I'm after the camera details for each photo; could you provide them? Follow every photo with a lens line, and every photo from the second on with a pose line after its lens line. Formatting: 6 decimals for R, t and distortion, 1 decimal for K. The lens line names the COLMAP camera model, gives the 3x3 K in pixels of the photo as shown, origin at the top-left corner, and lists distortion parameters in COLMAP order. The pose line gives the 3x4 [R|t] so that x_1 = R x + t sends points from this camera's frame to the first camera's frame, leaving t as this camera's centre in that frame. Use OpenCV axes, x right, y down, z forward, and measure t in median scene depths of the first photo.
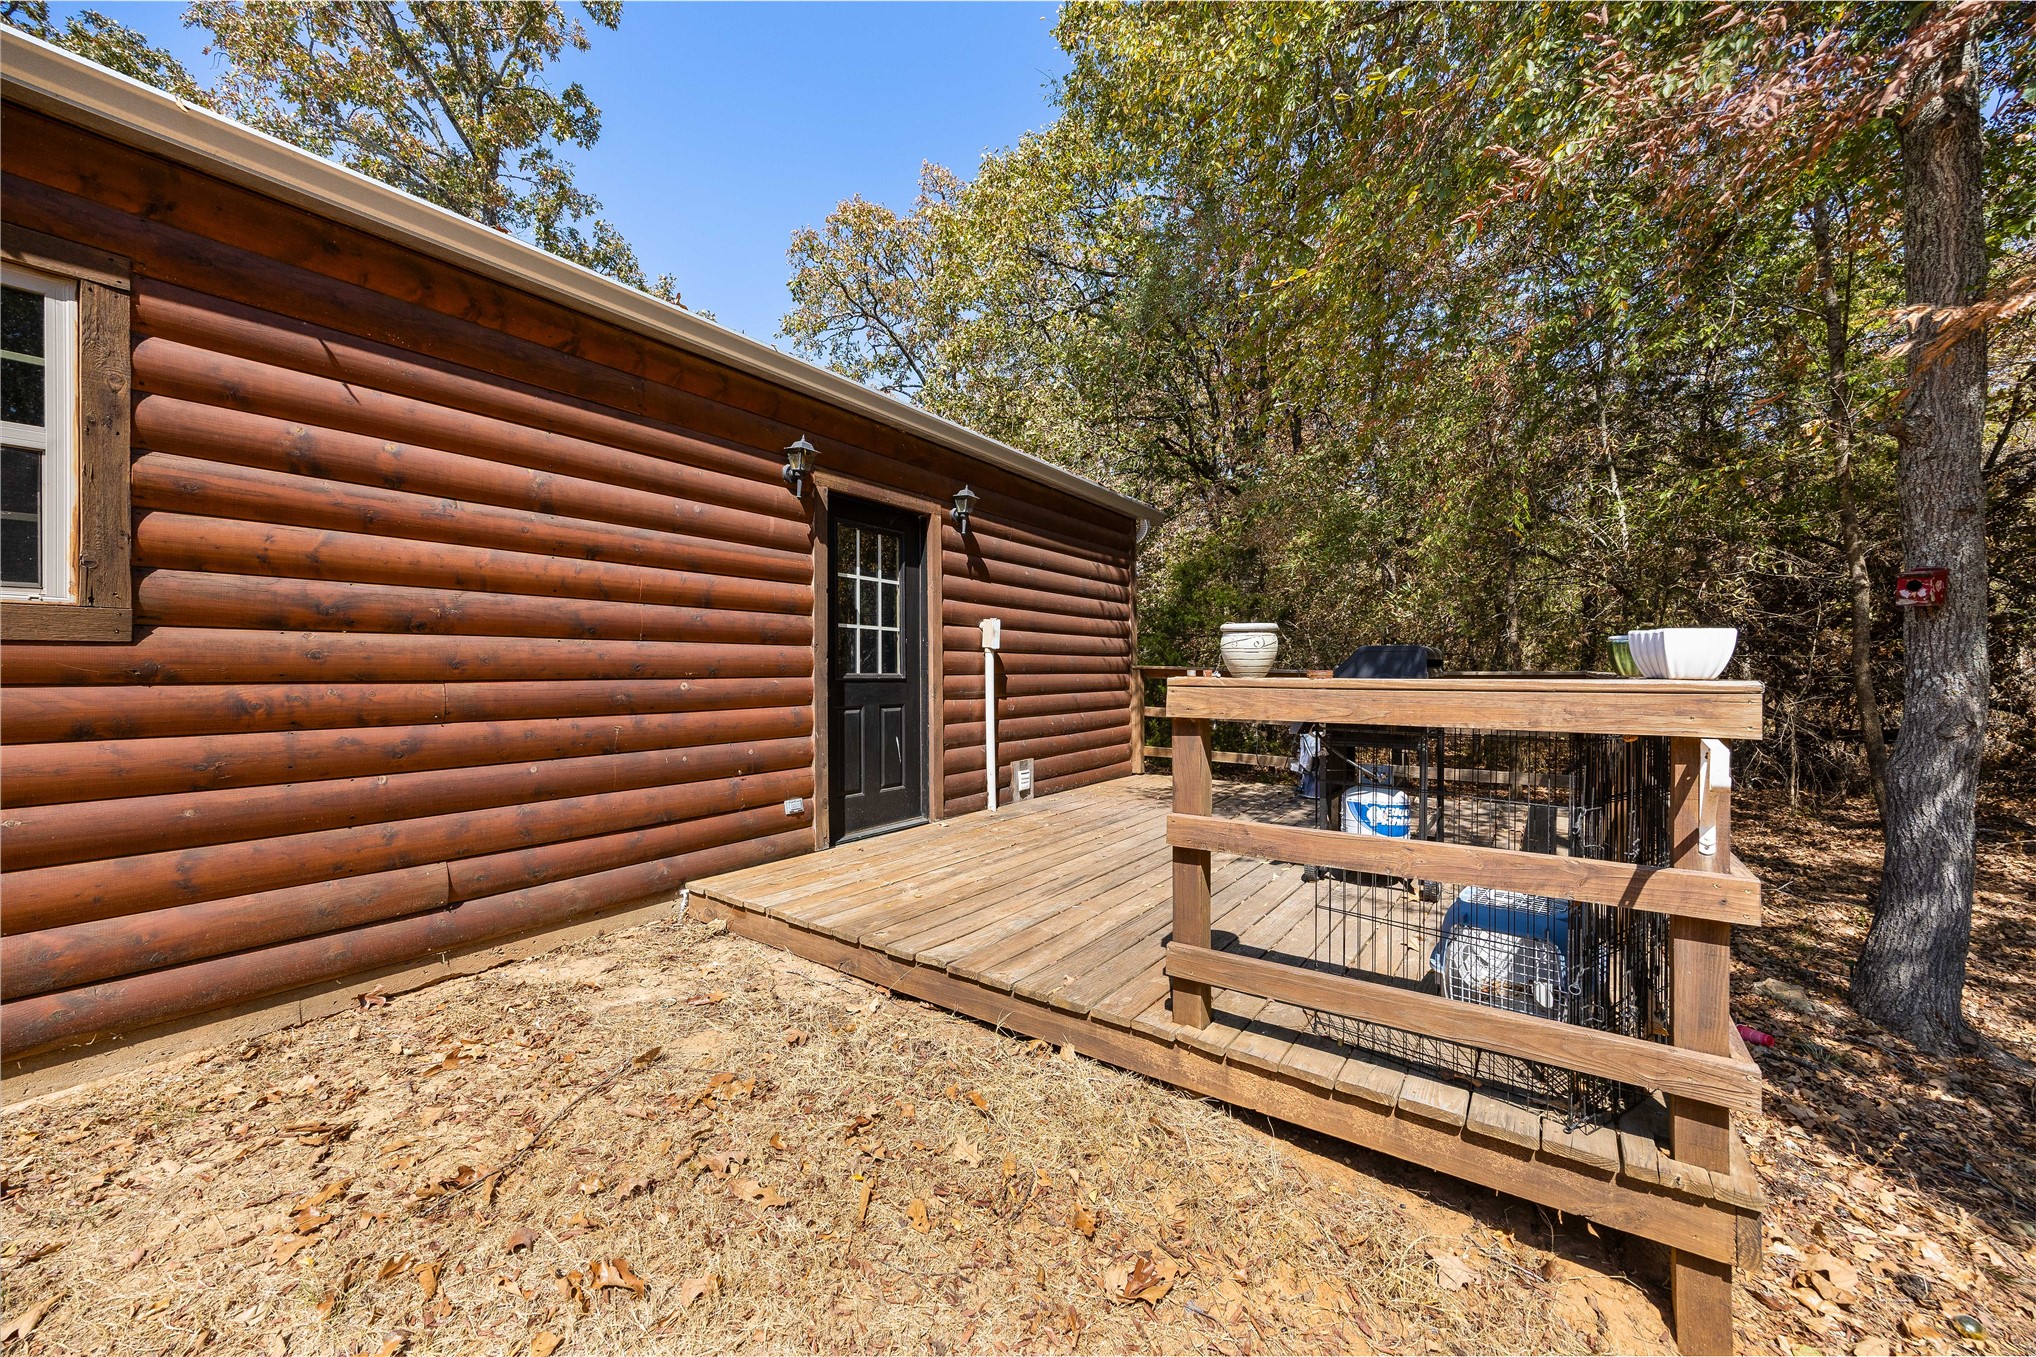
lens RADIAL K [[806.3, 0, 1024.4], [0, 806.3, 679.3], [0, 0, 1]] dist [0.003366, -0.000731]
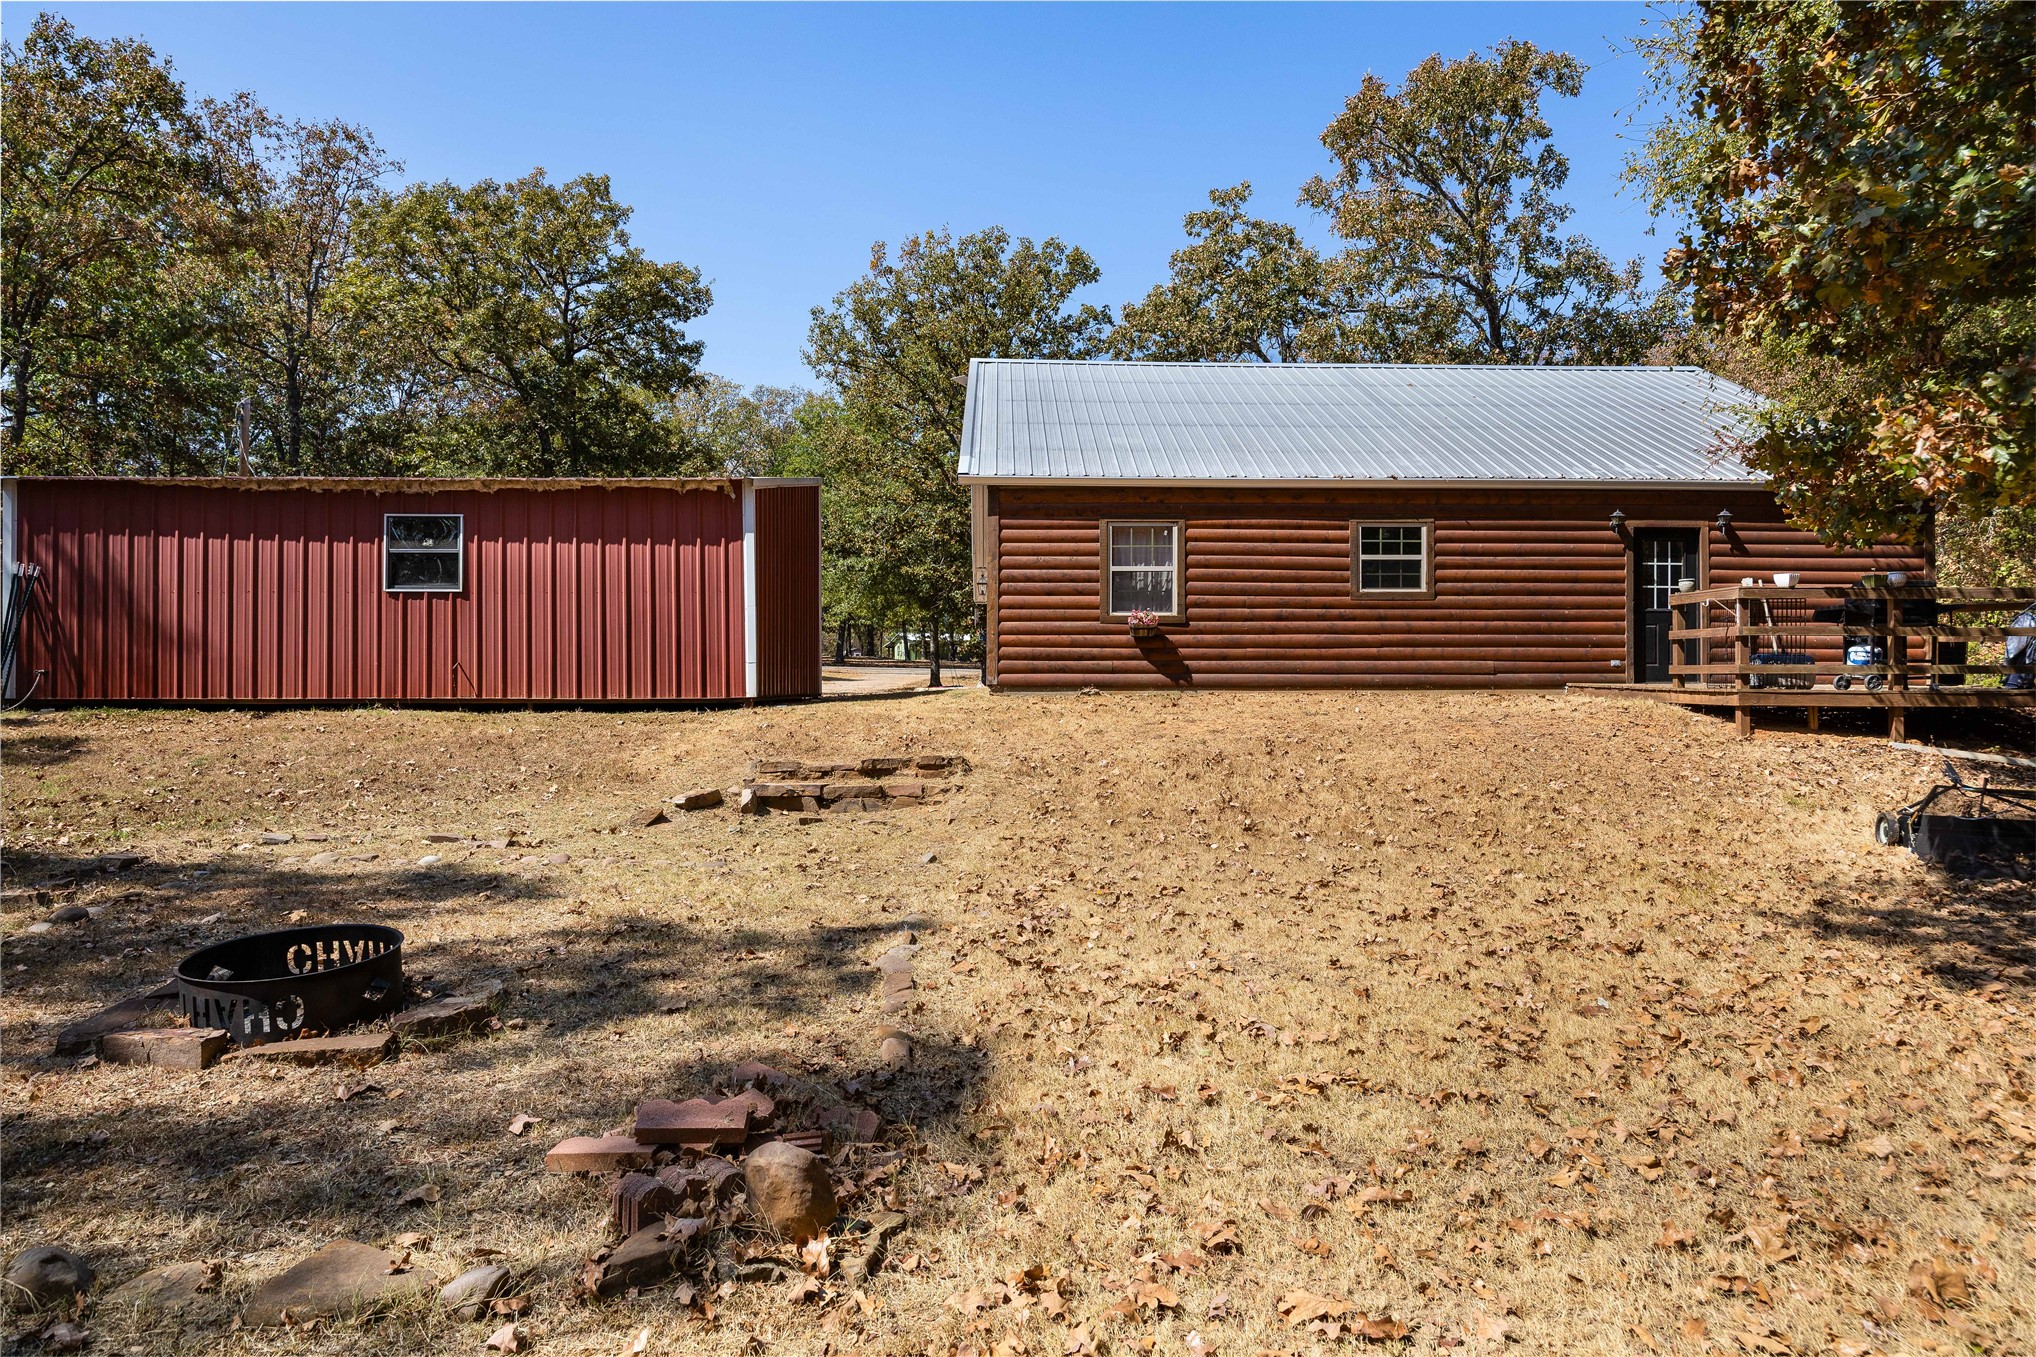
lens RADIAL K [[1262.9, 0, 1015.8], [0, 1262.9, 672.9], [0, 0, 1]] dist [-0.006436, -0.000174]
pose [[0.603865, -0.005168, -0.797070, 1.627593], [-0.006072, 0.999920, -0.011084, 0.239404], [0.797064, 0.011533, 0.603785, -2.687866]]
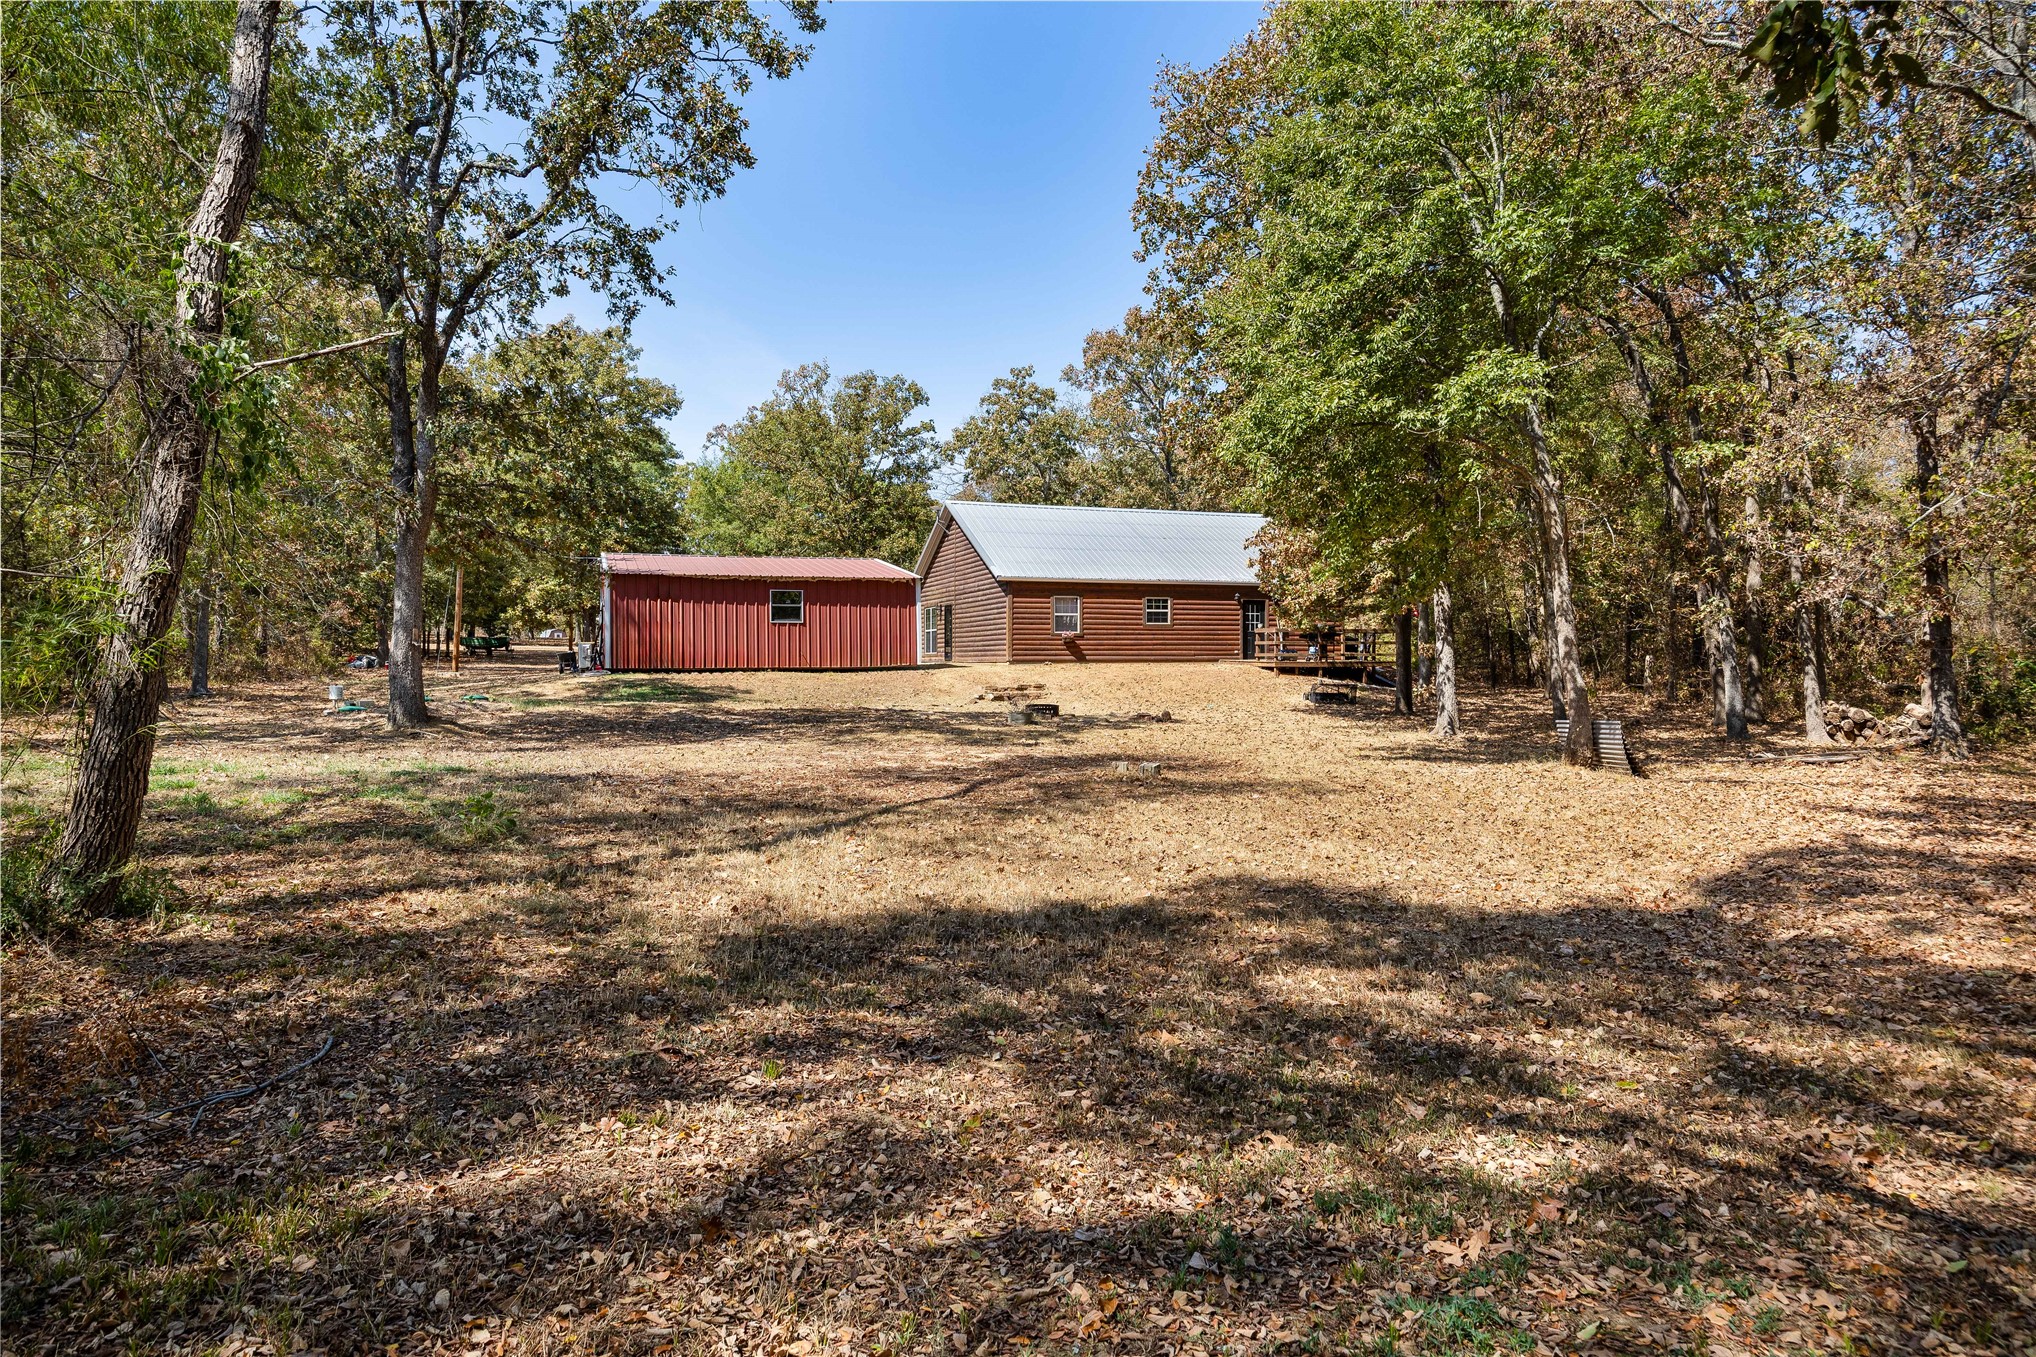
lens RADIAL K [[1299.4, 0, 1019.4], [0, 1299.4, 679.5], [0, 0, 1]] dist [0.002577, 0.000111]
pose [[0.812873, 0.009379, -0.582366, 4.281479], [-0.002720, 0.999921, 0.012306, 0.253468], [0.582435, -0.008419, 0.812834, -8.309813]]
